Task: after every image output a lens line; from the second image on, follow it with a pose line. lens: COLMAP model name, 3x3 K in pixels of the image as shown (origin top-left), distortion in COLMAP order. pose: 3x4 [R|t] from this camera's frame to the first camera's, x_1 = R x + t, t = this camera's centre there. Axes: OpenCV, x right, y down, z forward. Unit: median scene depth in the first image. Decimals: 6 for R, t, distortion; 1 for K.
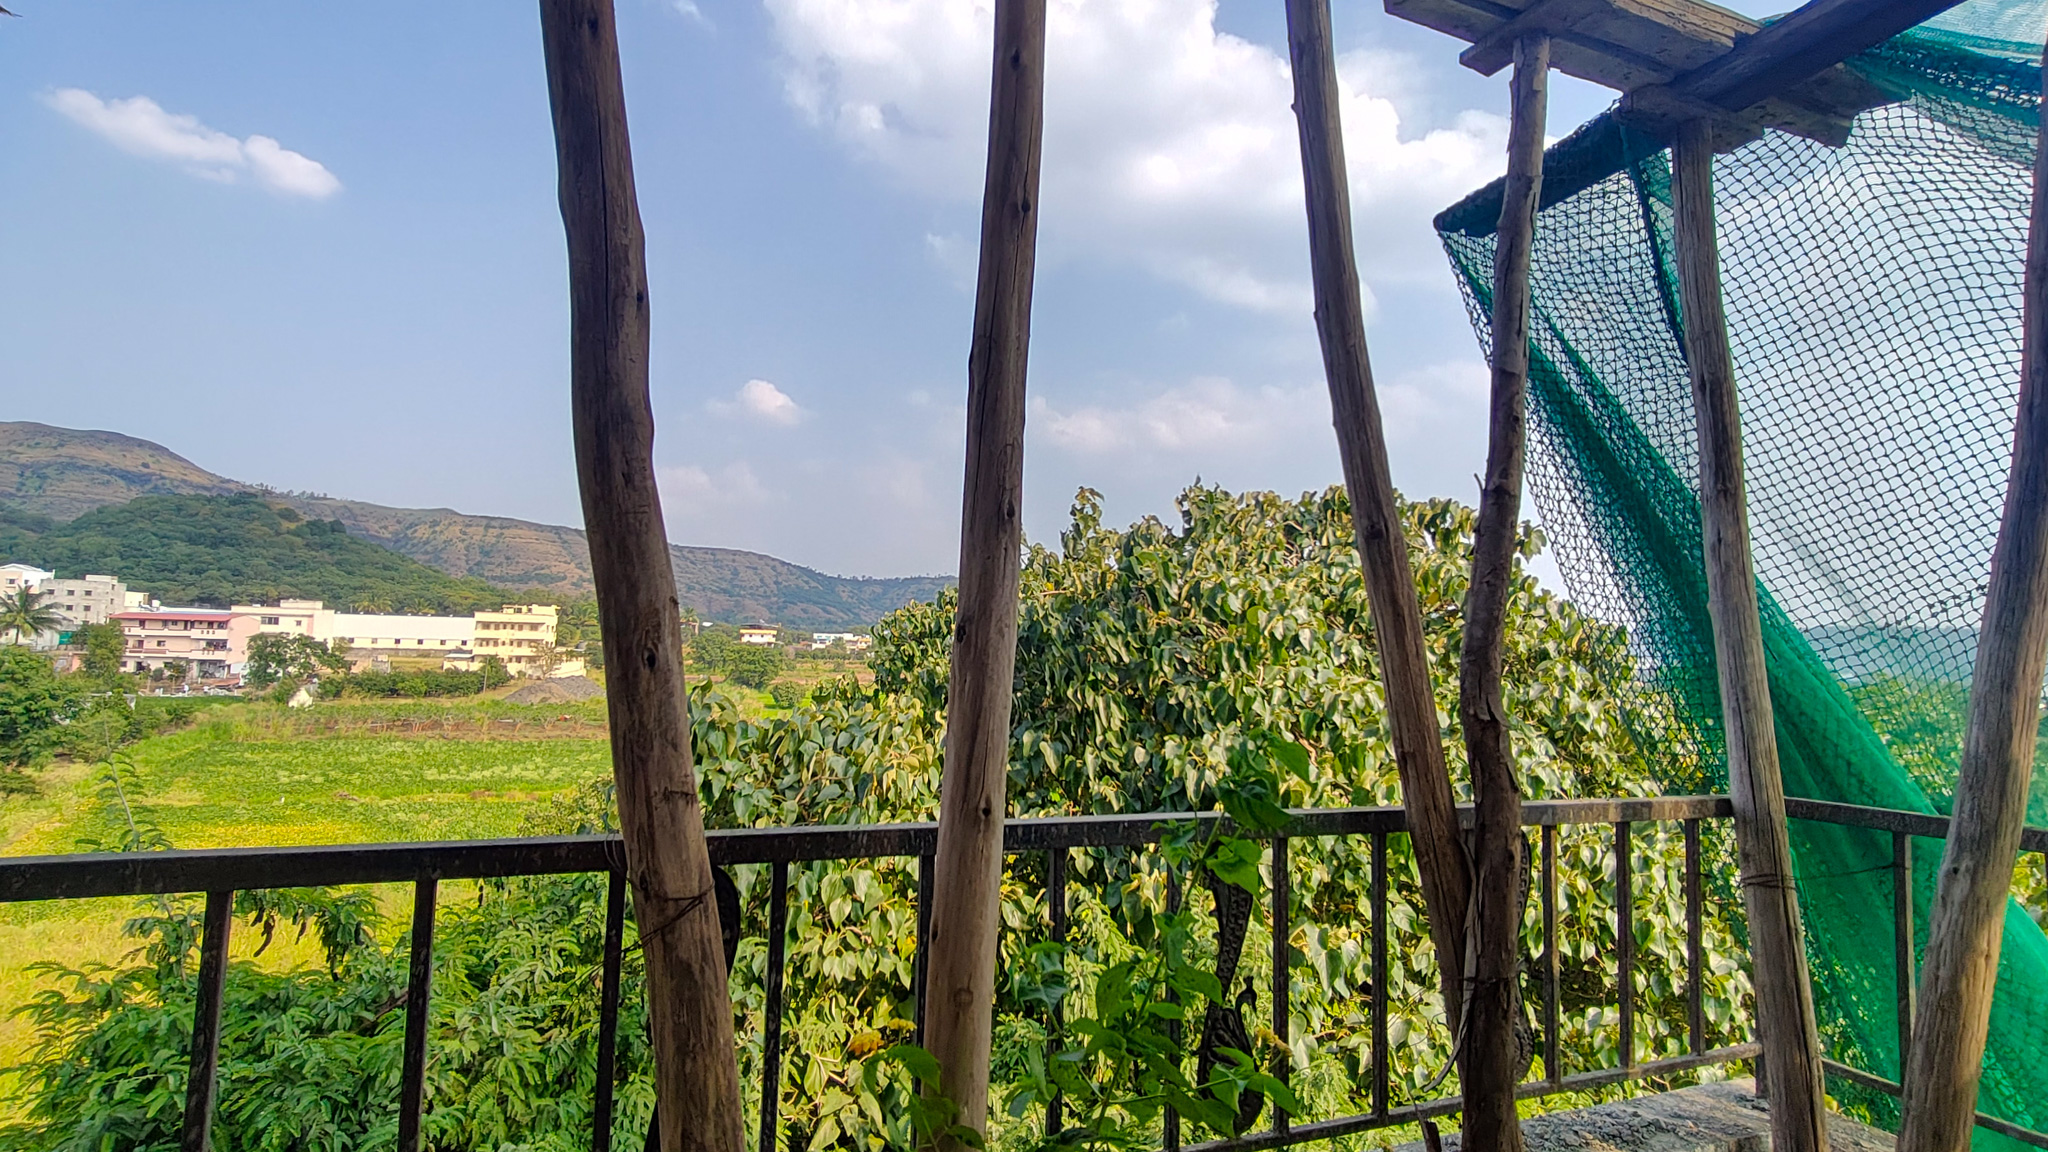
lens RADIAL K [[978.2, 0, 1027.5], [0, 978.2, 578.2], [0, 0, 1]] dist [0.025478, -0.021713]
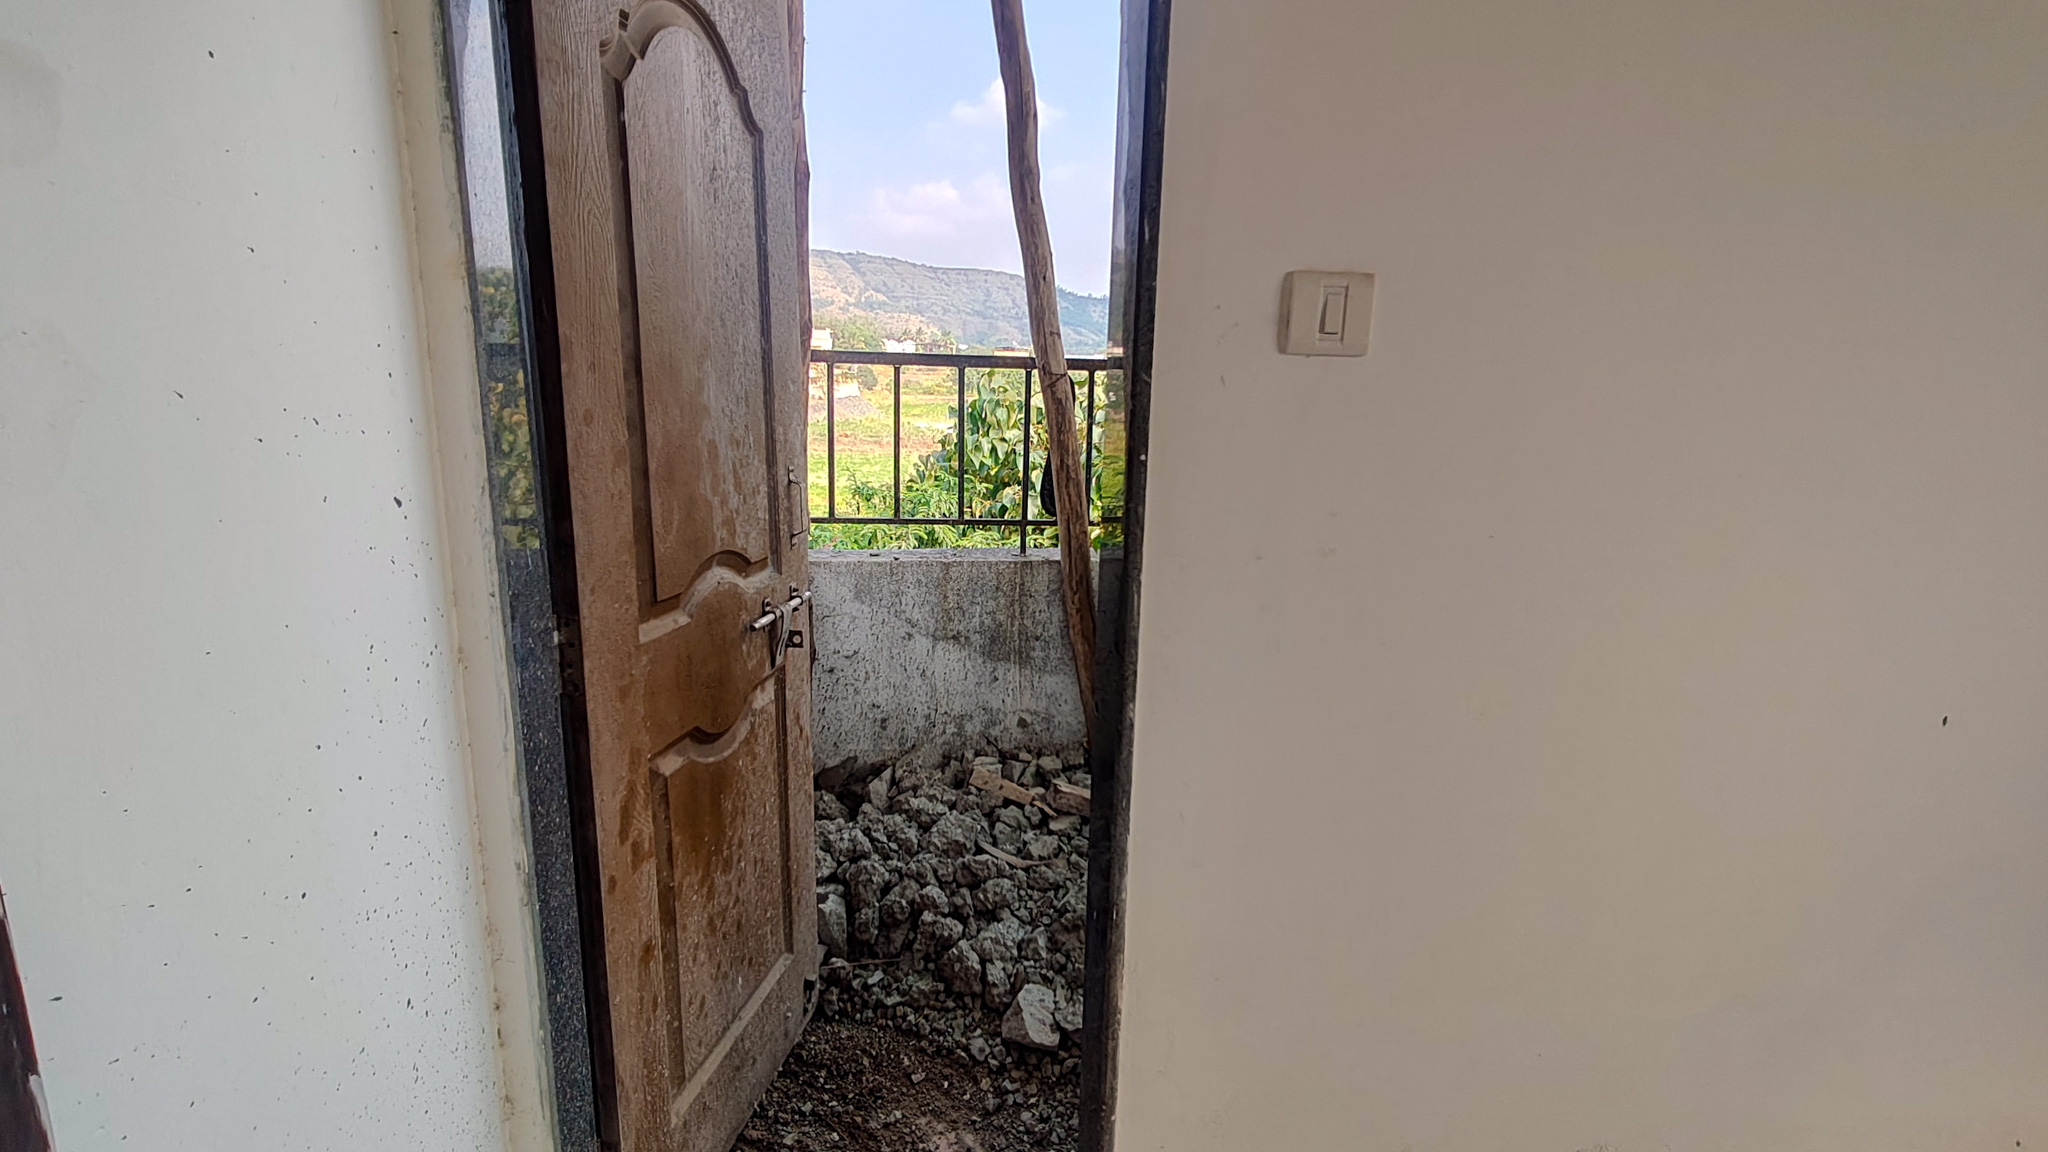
lens RADIAL K [[962.3, 0, 1019.6], [0, 962.3, 583.6], [0, 0, 1]] dist [0.005725, -0.000182]
pose [[0.966708, 0.054113, -0.250096, 0.080244], [0.020586, 0.957768, 0.286805, 0.047888], [0.255053, -0.282406, 0.924767, -0.574321]]
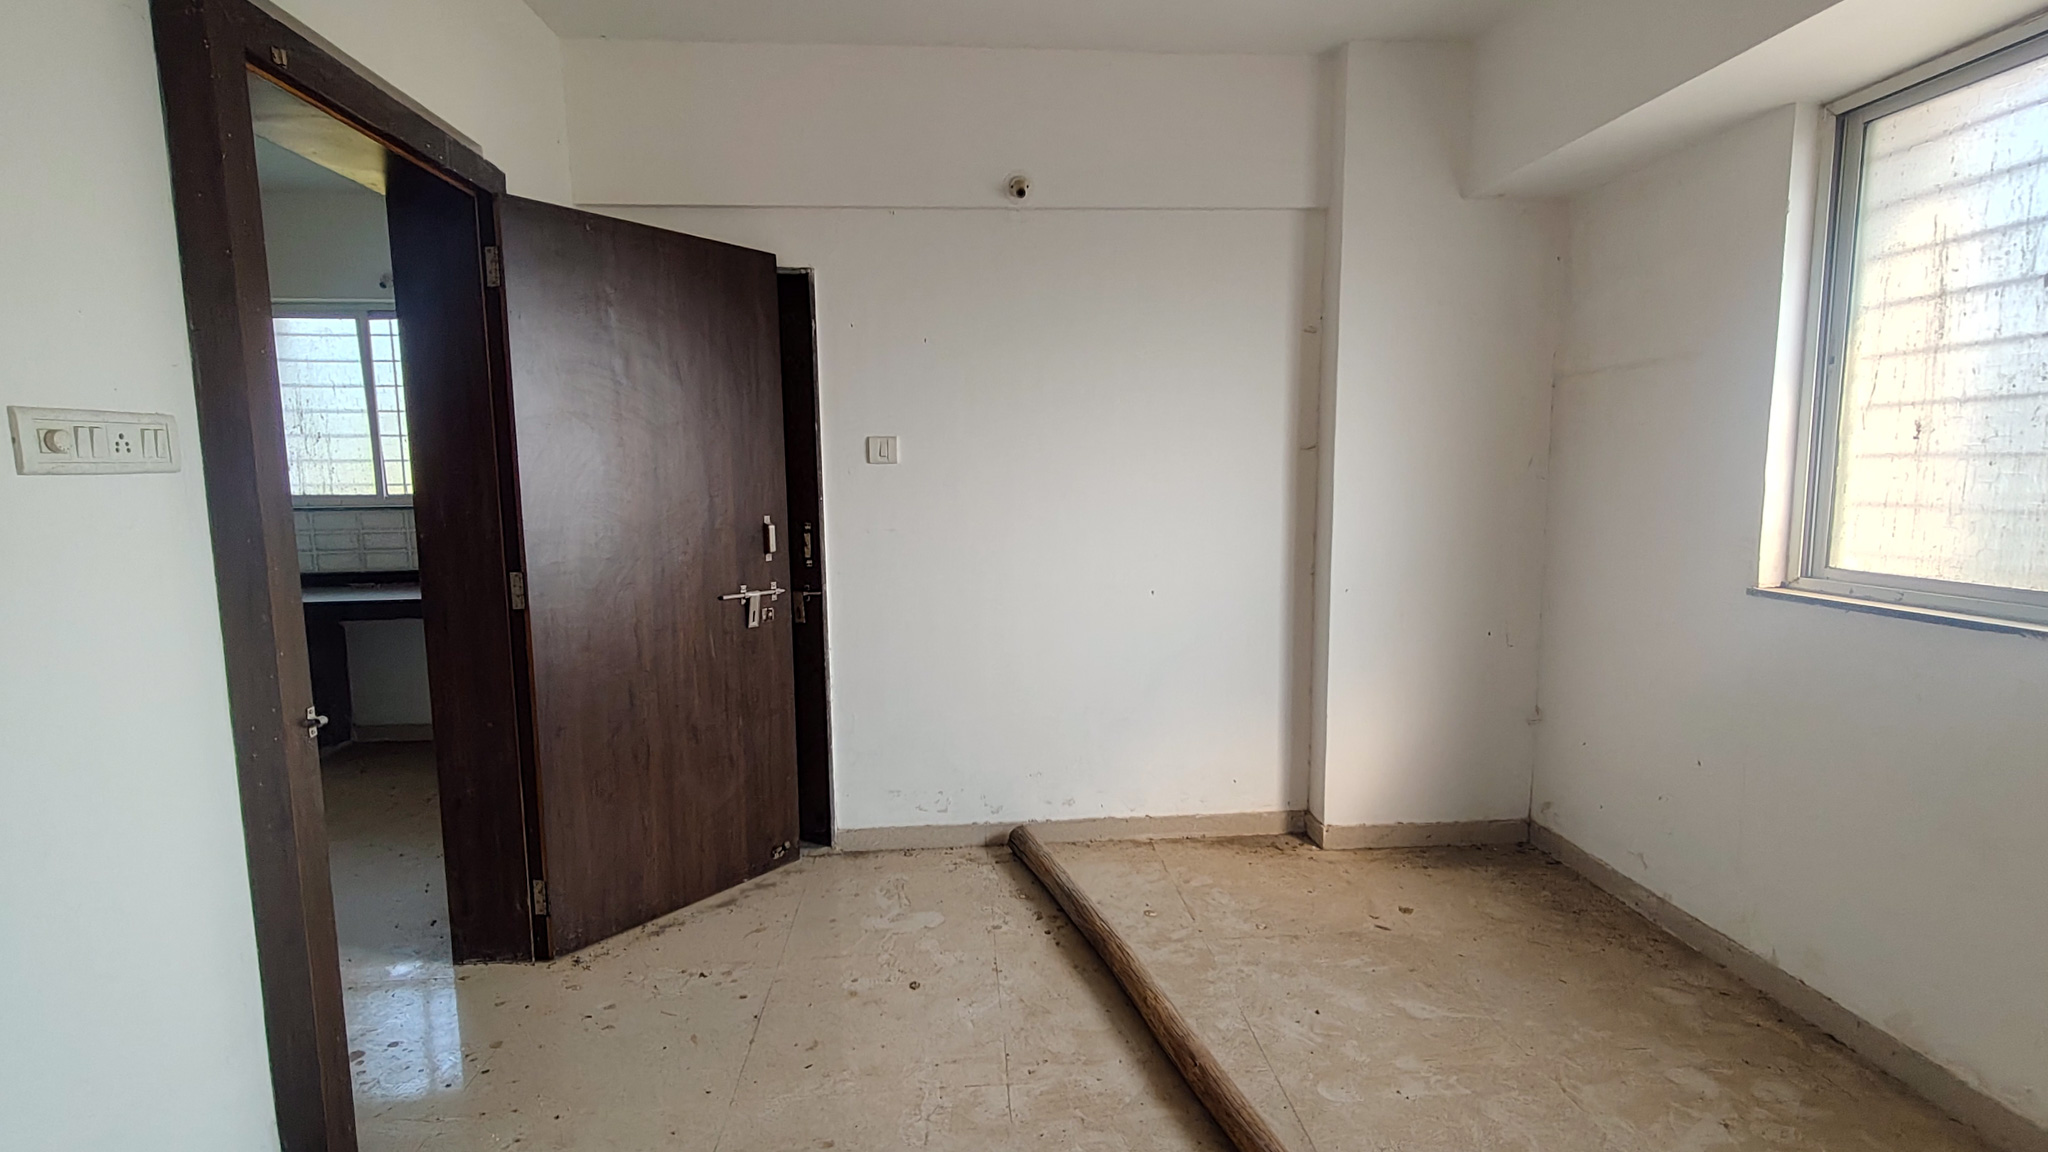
lens RADIAL K [[956.4, 0, 1017.2], [0, 956.4, 583.2], [0, 0, 1]] dist [0.003980, 0.000708]
pose [[0.953853, 0.002085, -0.300267, 0.563385], [0.057778, 0.980015, 0.190349, 0.008426], [0.294663, -0.198914, 0.934670, -1.172762]]
